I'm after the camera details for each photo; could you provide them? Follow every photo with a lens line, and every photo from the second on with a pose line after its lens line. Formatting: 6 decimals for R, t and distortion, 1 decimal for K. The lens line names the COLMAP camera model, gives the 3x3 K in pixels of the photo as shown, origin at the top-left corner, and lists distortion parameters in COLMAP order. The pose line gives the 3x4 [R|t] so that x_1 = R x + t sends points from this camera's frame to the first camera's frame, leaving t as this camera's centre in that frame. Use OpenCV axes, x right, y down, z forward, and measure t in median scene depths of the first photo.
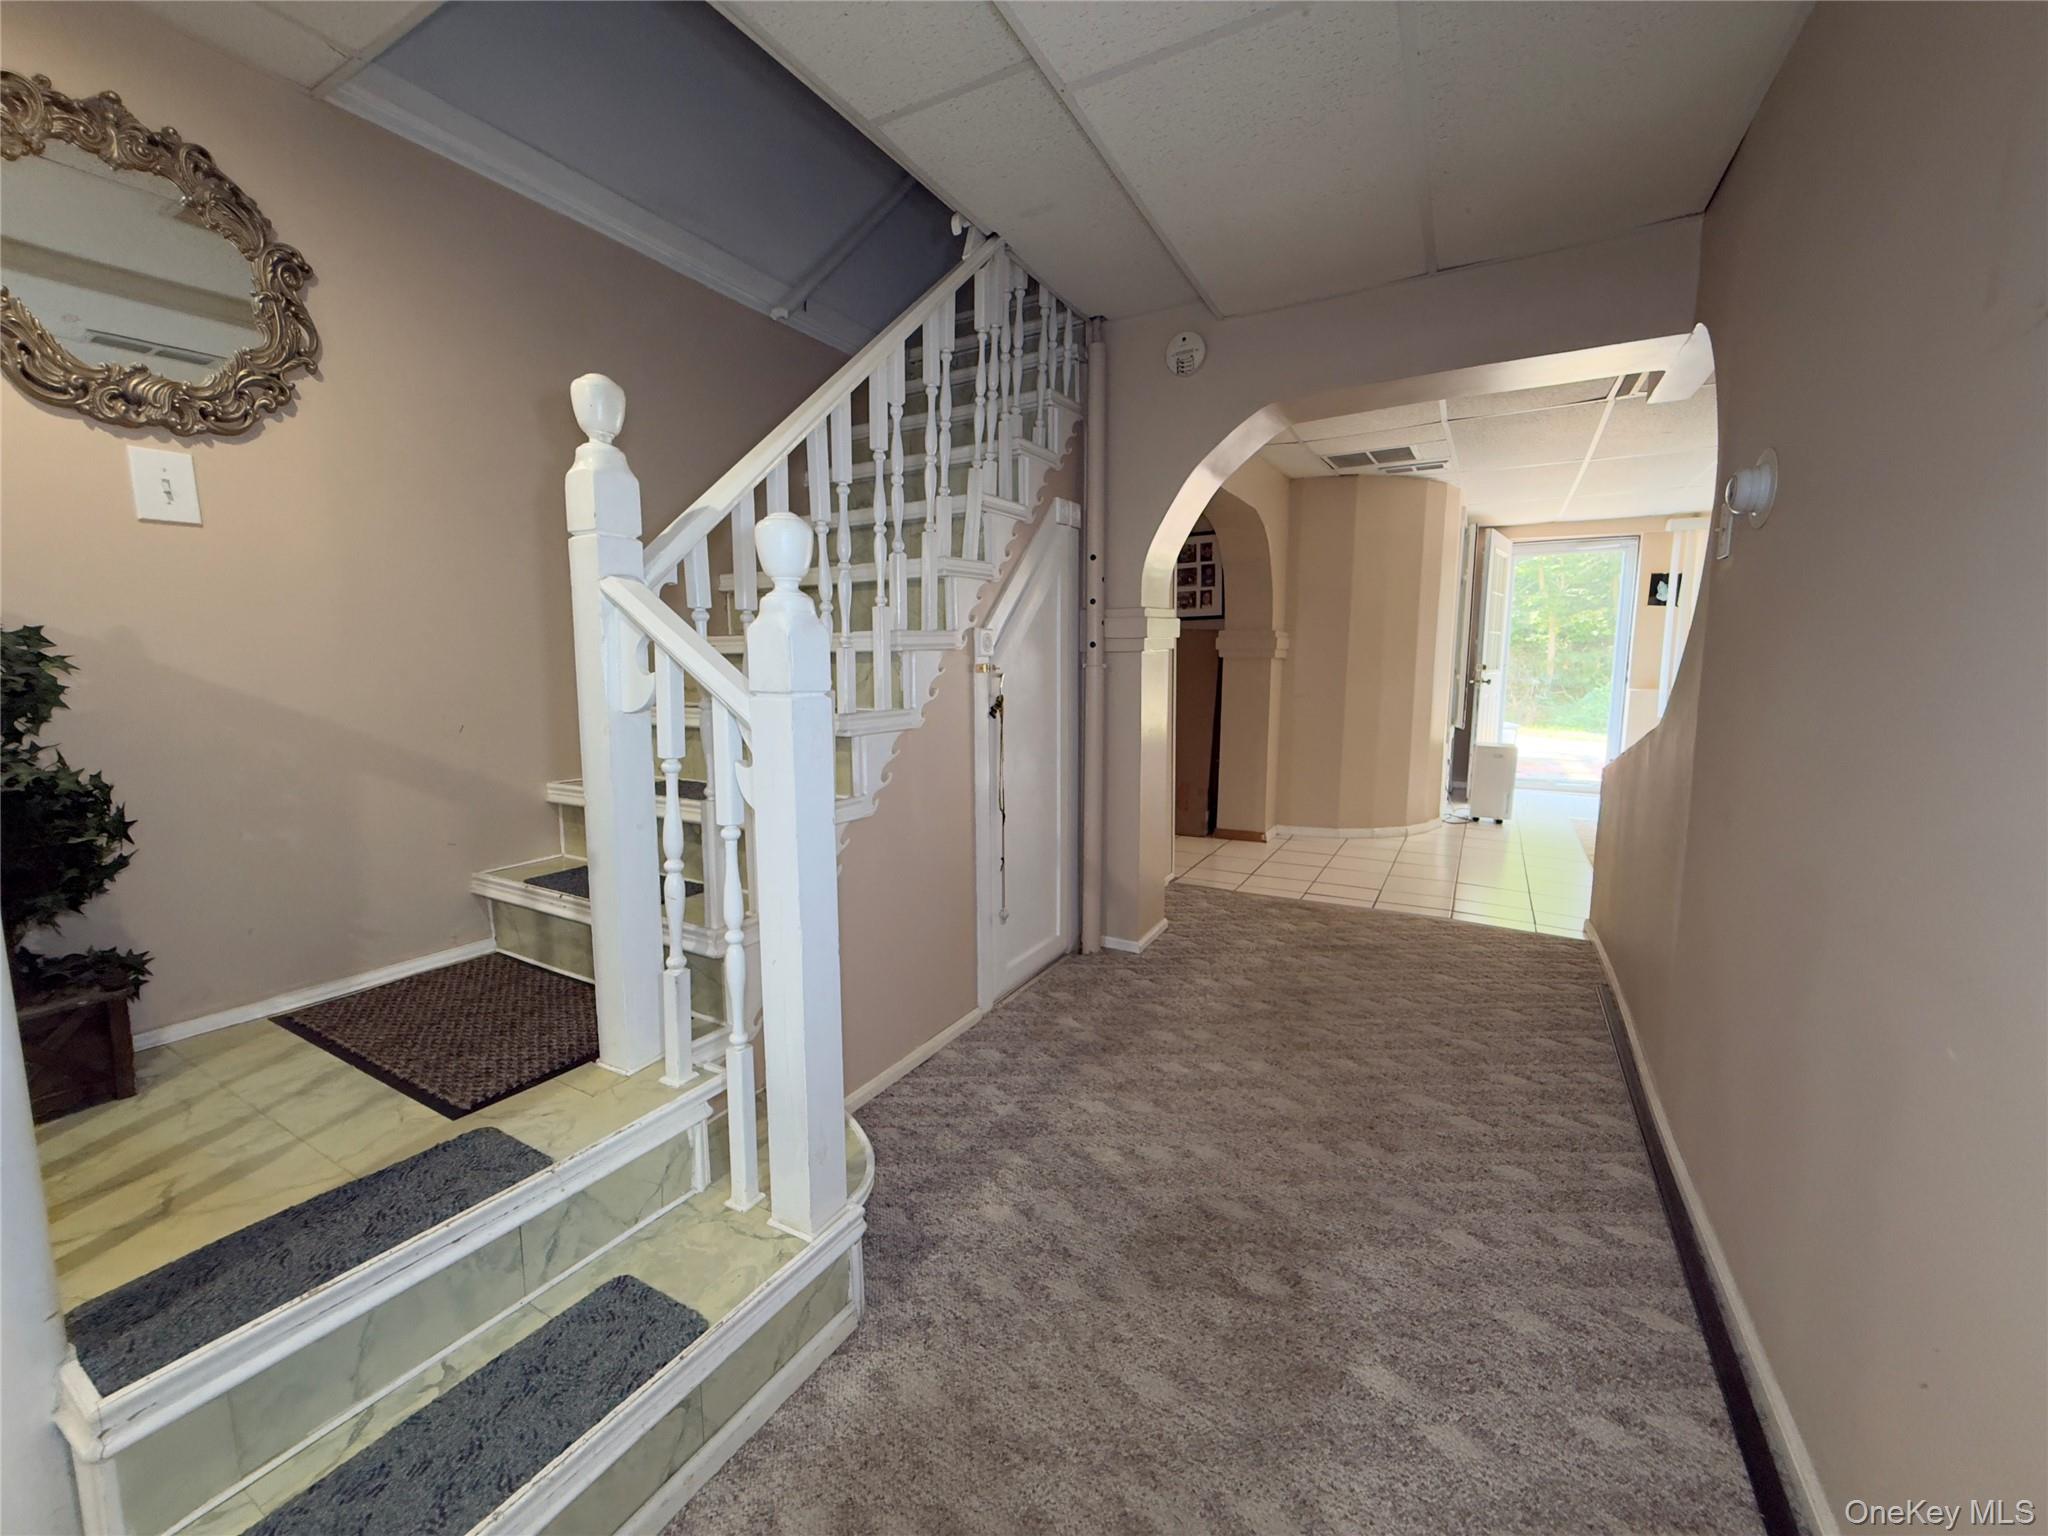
lens RADIAL K [[816.3, 0, 1019.2], [0, 816.3, 755.9], [0, 0, 1]] dist [0.001928, -0.000026]
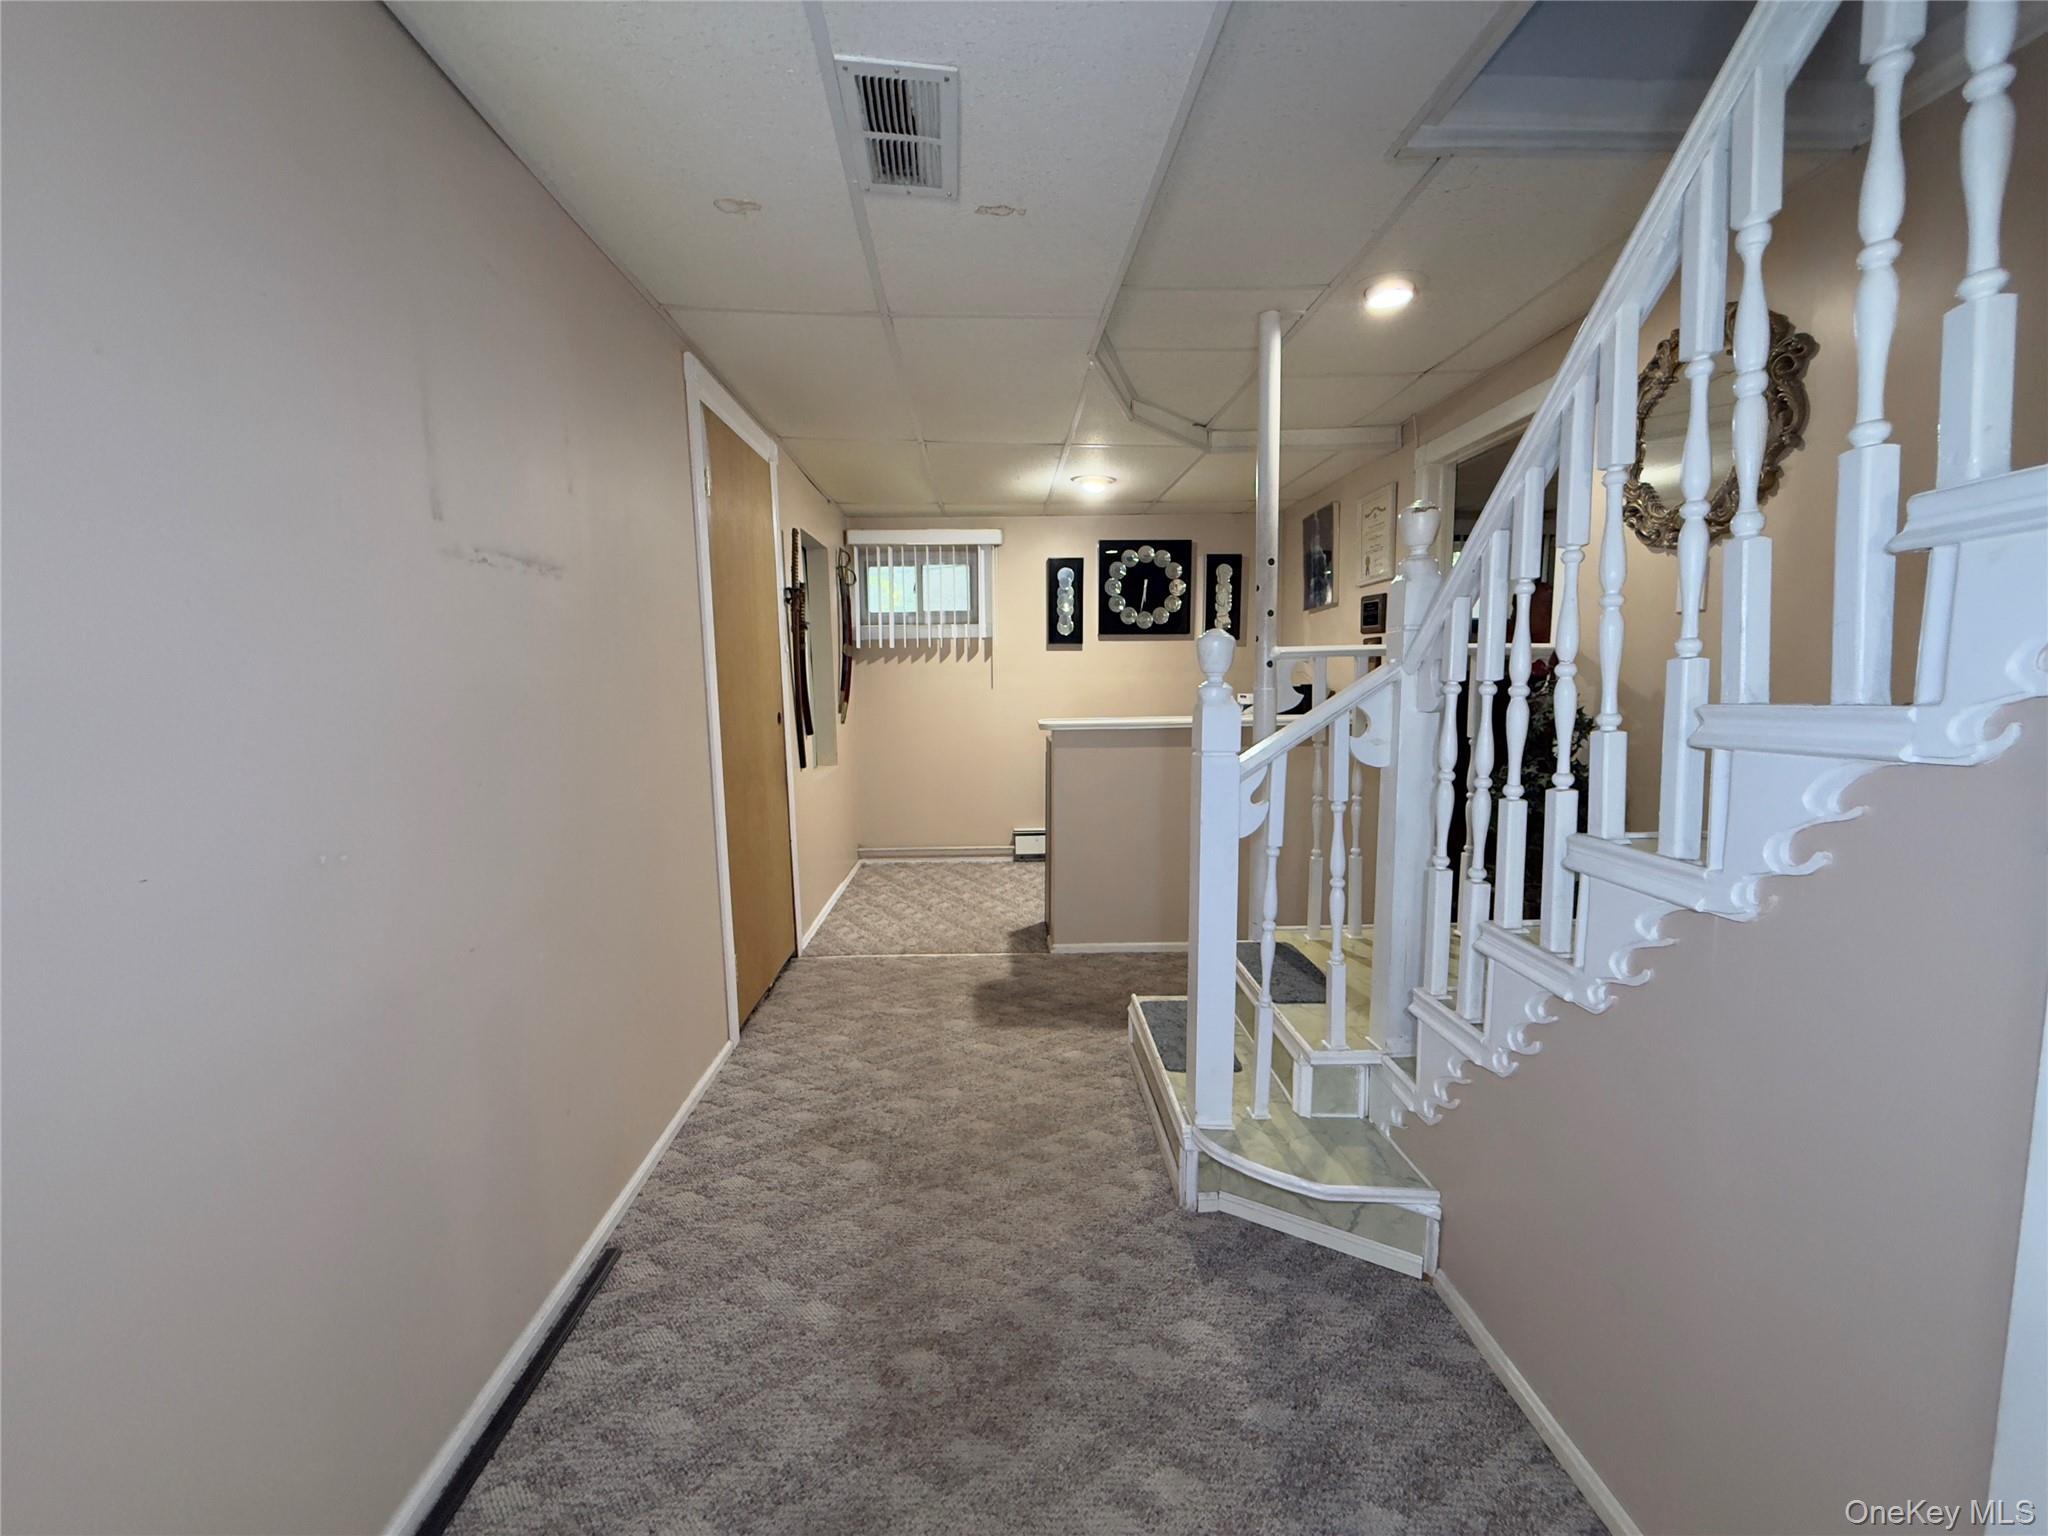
lens RADIAL K [[816.3, 0, 1021.6], [0, 816.3, 755.4], [0, 0, 1]] dist [0.001928, -0.000026]
pose [[-0.851698, 0.064067, -0.520102, 0.647573], [-0.045428, 0.979736, 0.195075, -0.285027], [0.522061, 0.189772, -0.831528, 1.720045]]
